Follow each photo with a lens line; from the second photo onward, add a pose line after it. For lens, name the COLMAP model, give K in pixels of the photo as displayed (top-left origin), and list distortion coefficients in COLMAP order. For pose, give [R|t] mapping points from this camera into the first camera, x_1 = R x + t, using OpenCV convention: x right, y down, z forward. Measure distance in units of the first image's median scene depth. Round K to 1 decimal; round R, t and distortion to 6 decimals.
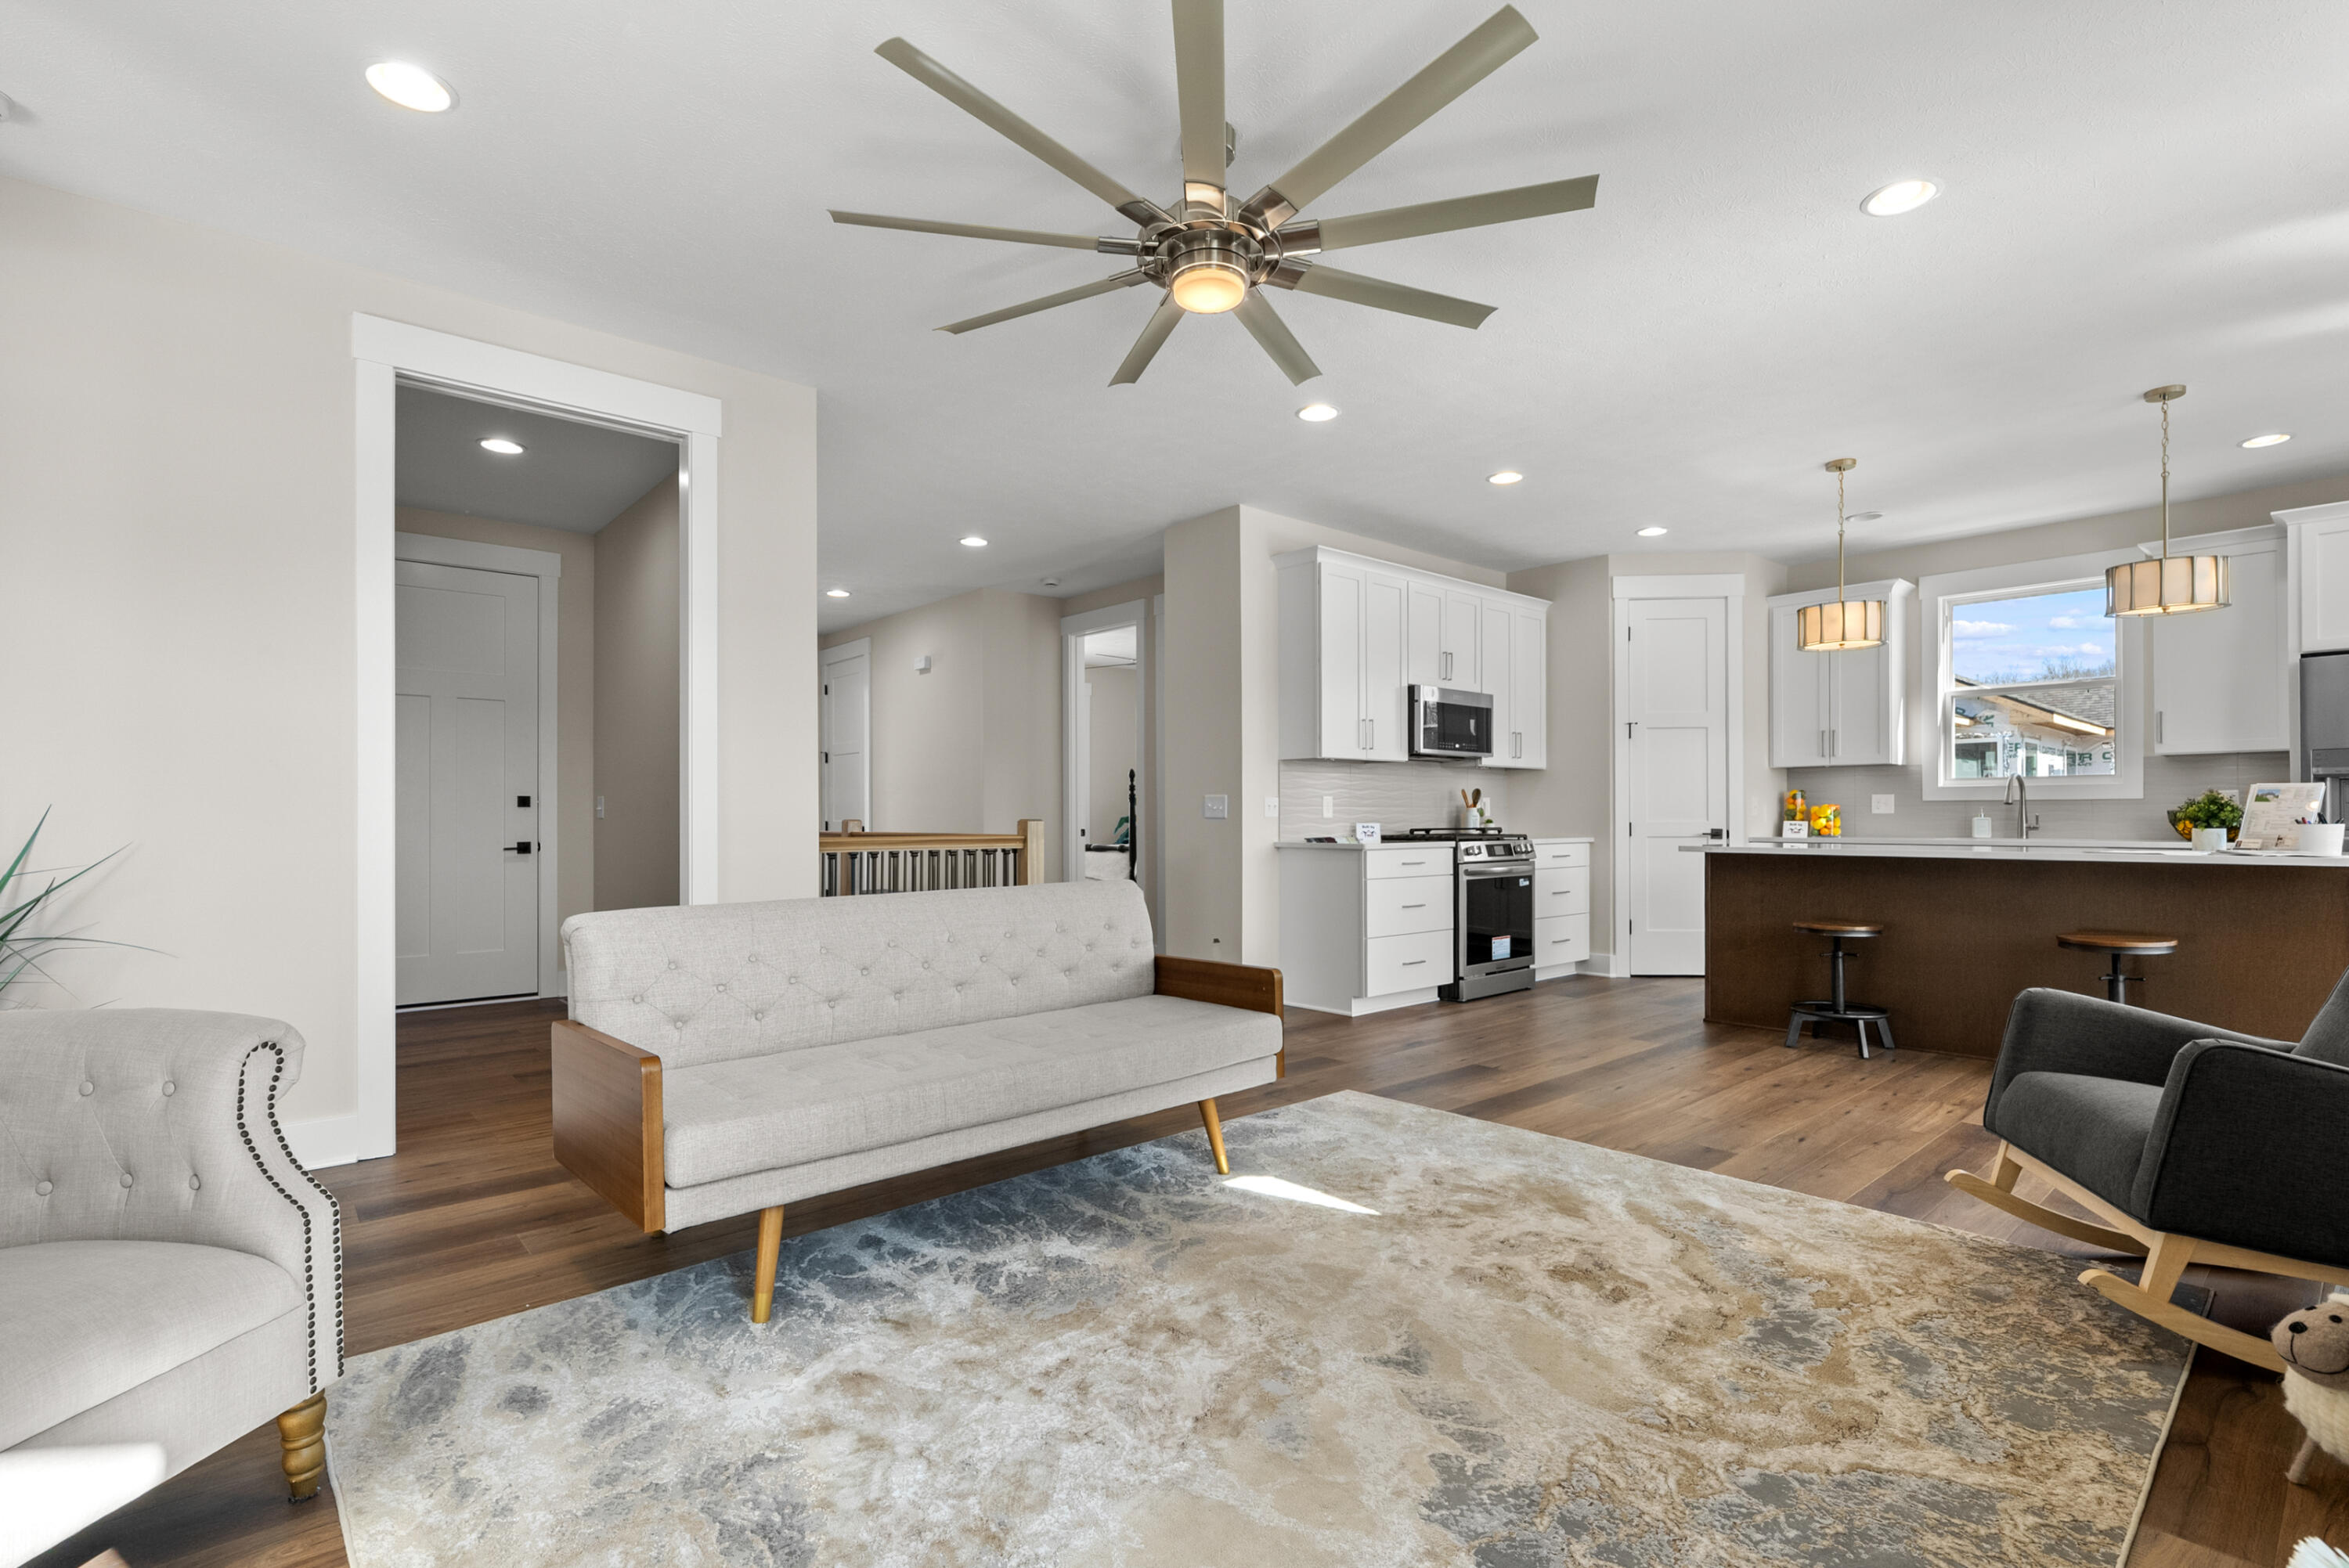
lens RADIAL K [[1090.7, 0, 1180.8], [0, 1090.7, 814.9], [0, 0, 1]] dist [-0.004358, -0.001509]
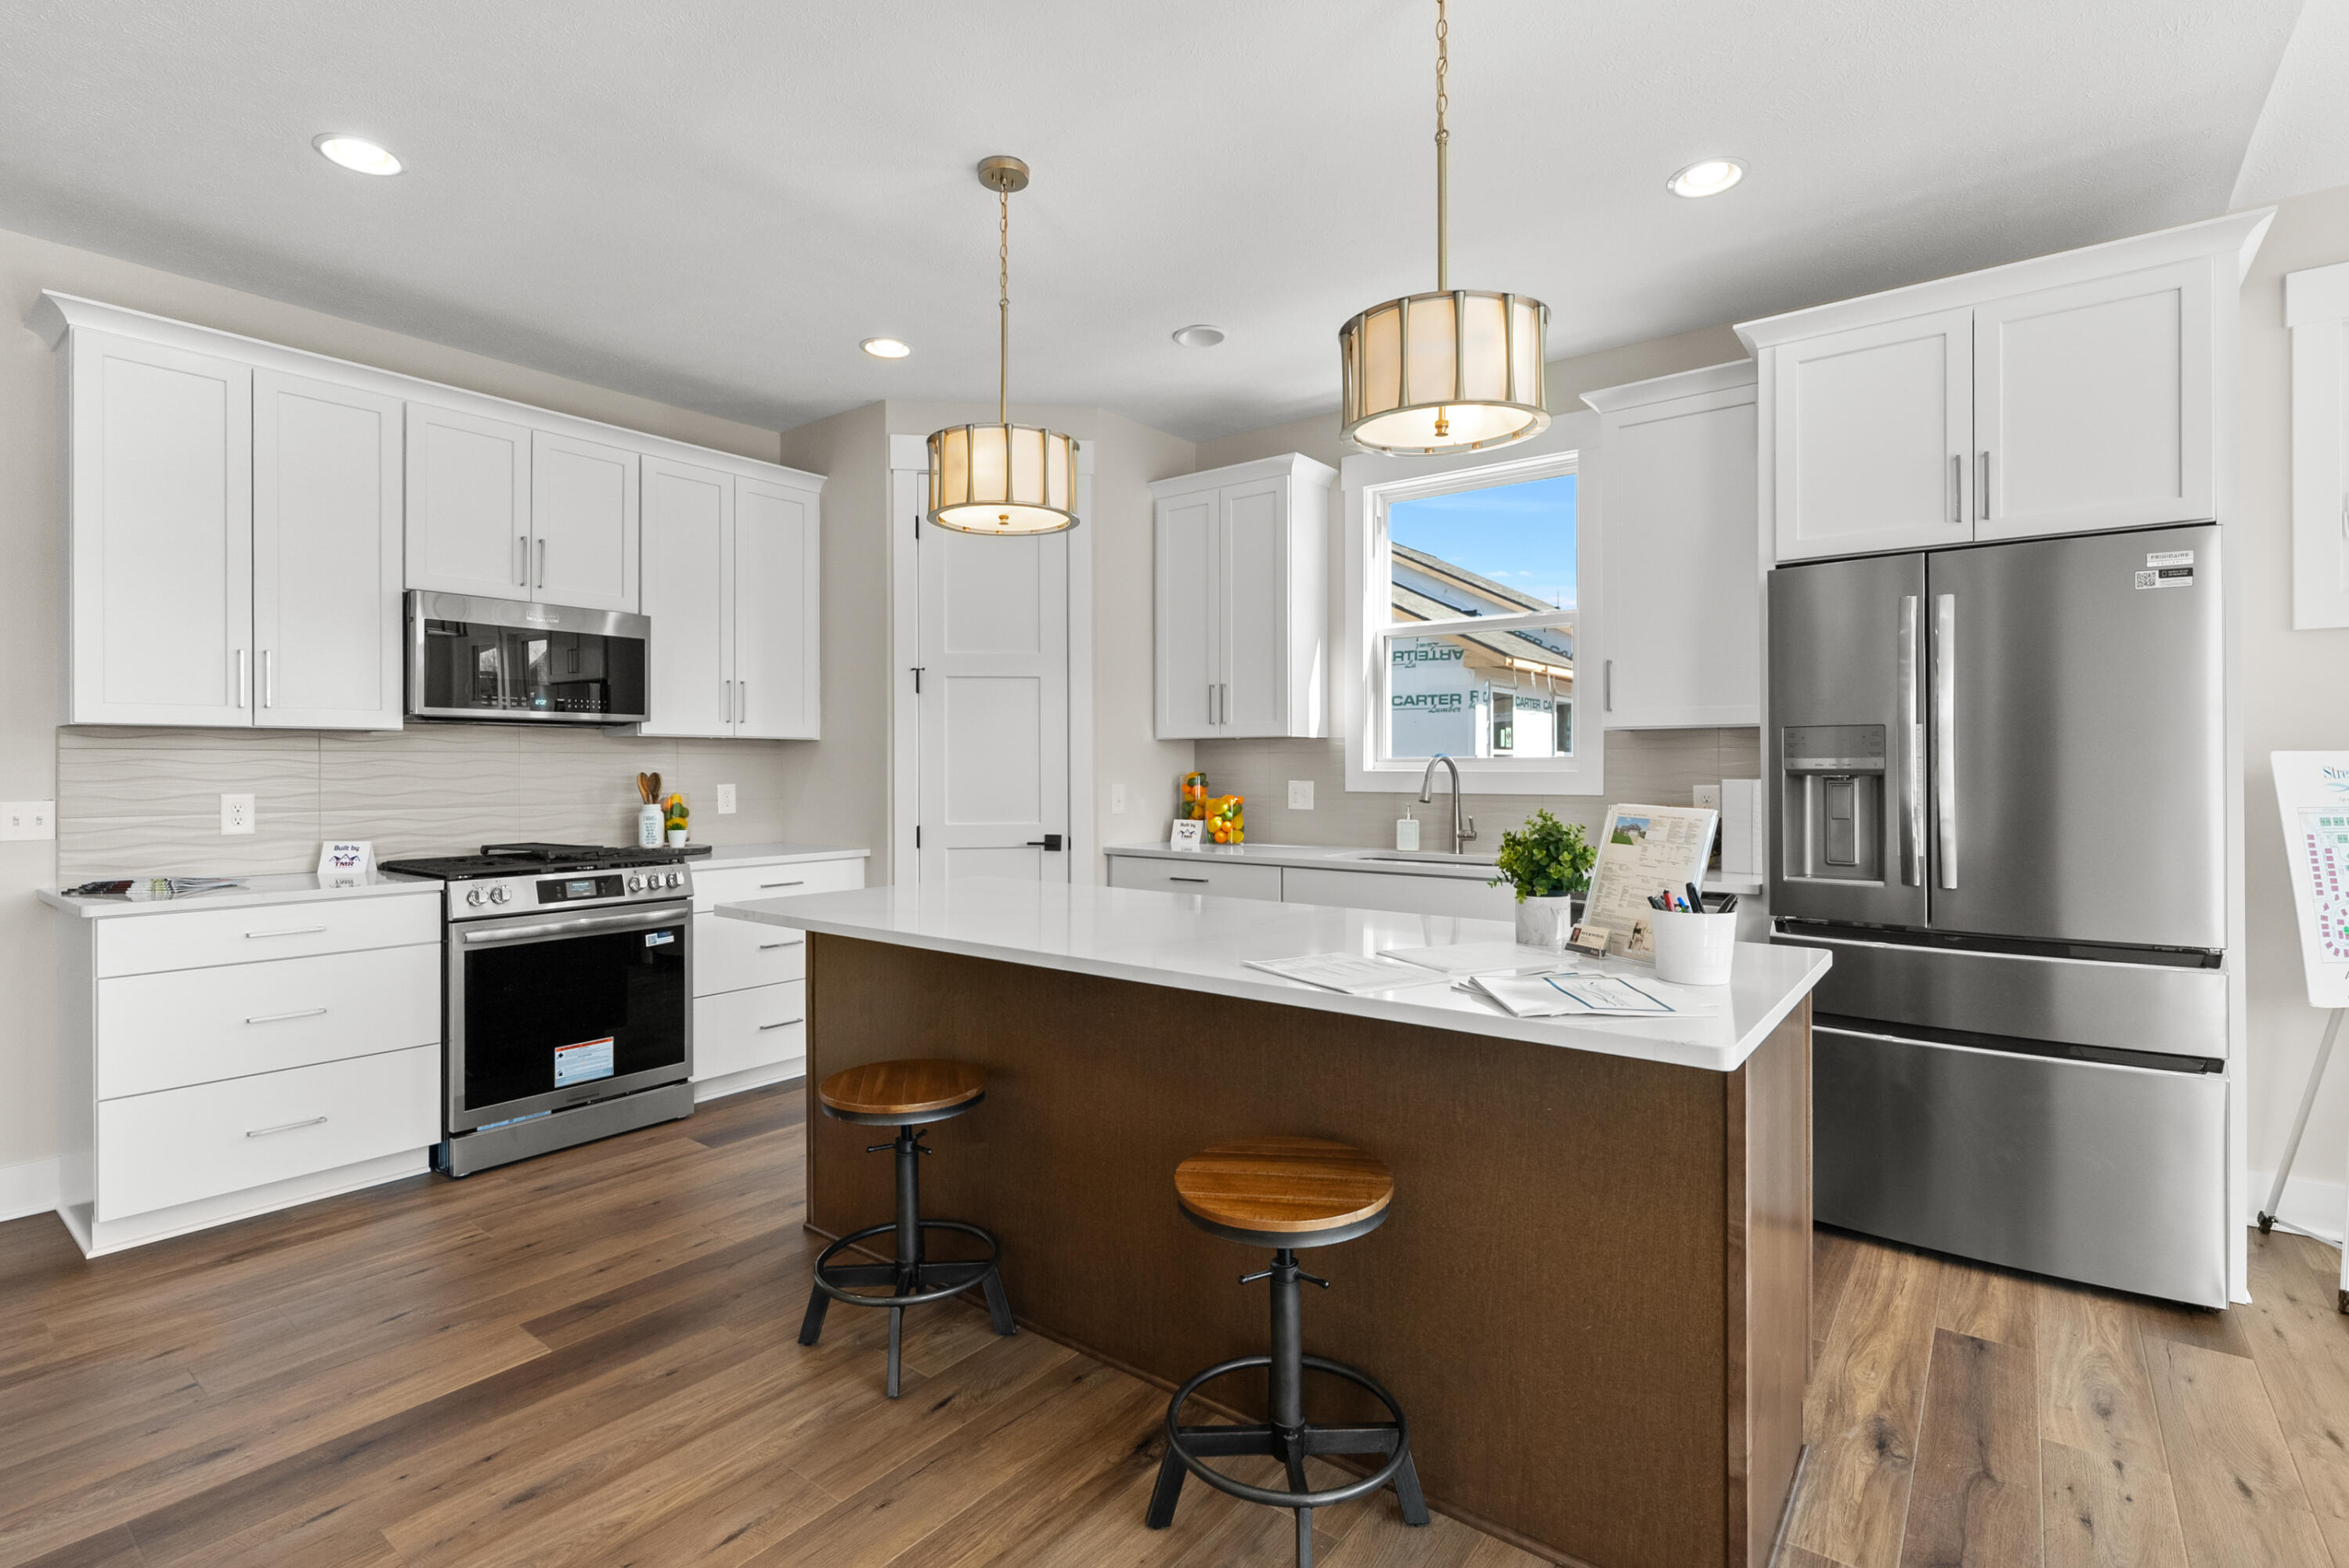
lens RADIAL K [[1090.7, 0, 1179.3], [0, 1090.7, 763.0], [0, 0, 1]] dist [-0.004358, -0.001509]
pose [[0.980918, 0.000972, 0.194422, 0.472492], [-0.000277, 0.999993, -0.003602, -0.029607], [-0.194424, 0.003479, 0.980911, 0.379324]]
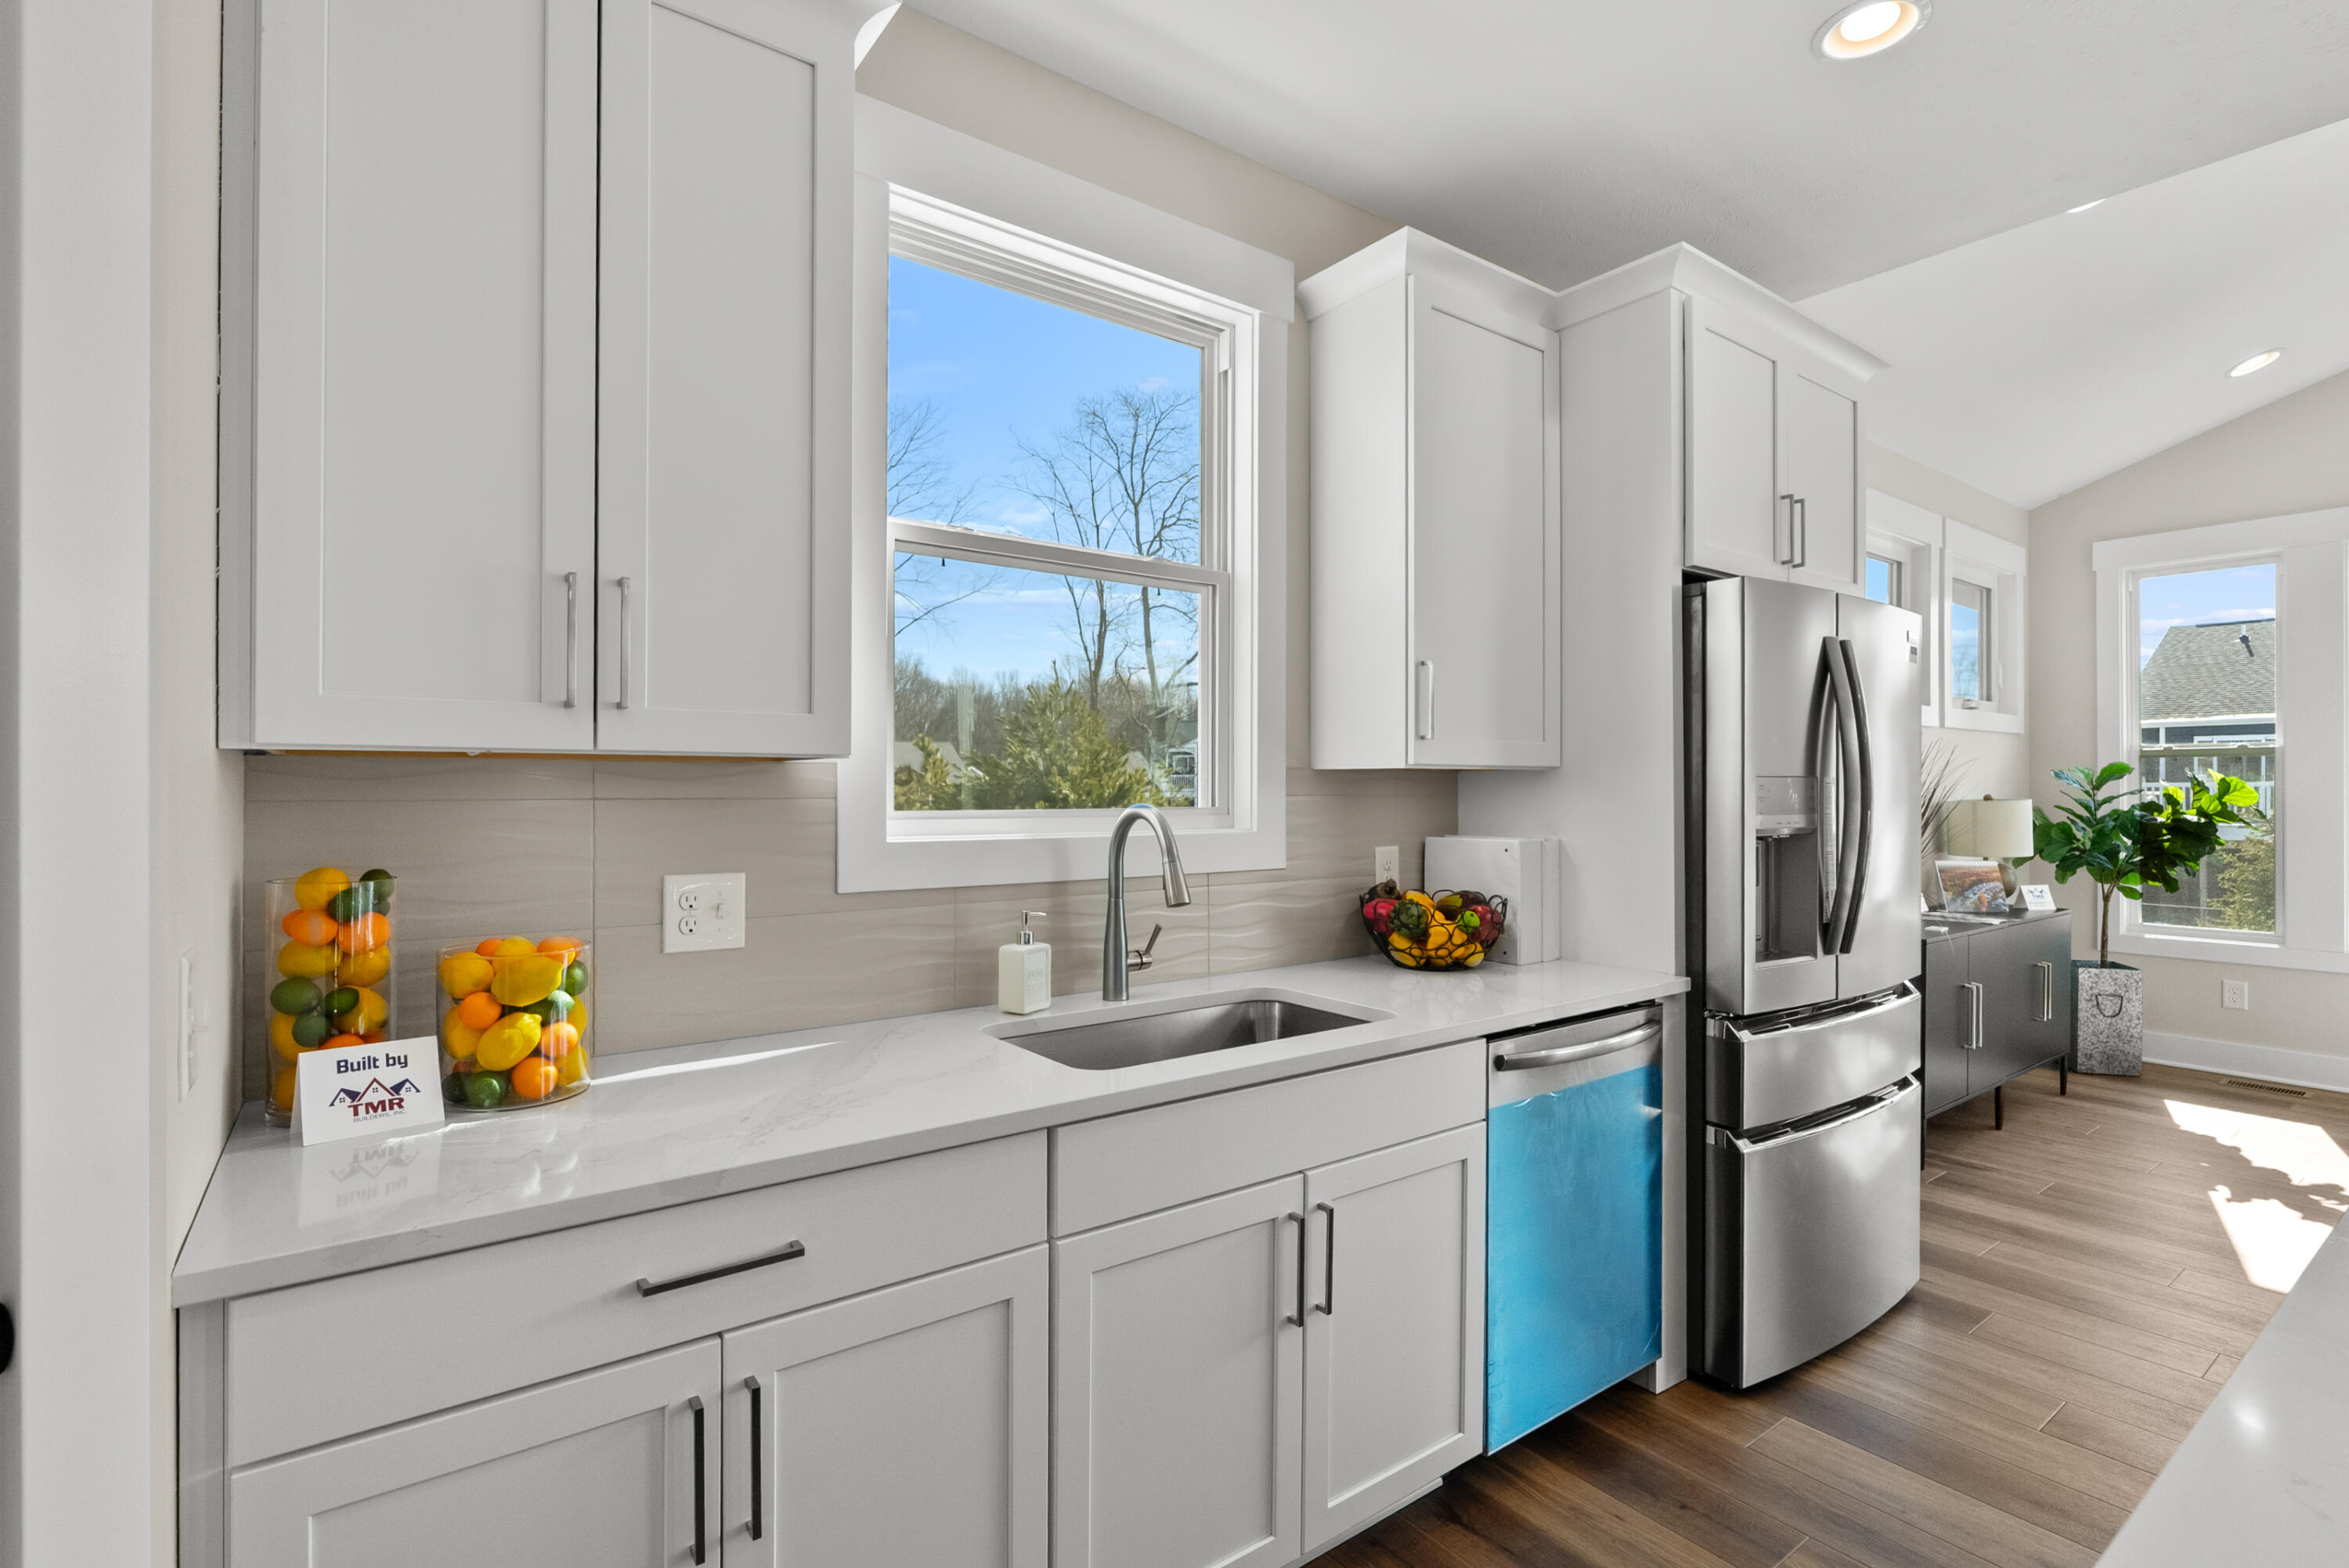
lens RADIAL K [[1090.7, 0, 1184.1], [0, 1090.7, 785.6], [0, 0, 1]] dist [-0.004358, -0.001509]
pose [[0.076204, 0.005028, 0.997080, 0.431045], [-0.002472, 0.999985, -0.004854, -0.041247], [-0.997089, -0.002094, 0.076216, 0.934772]]
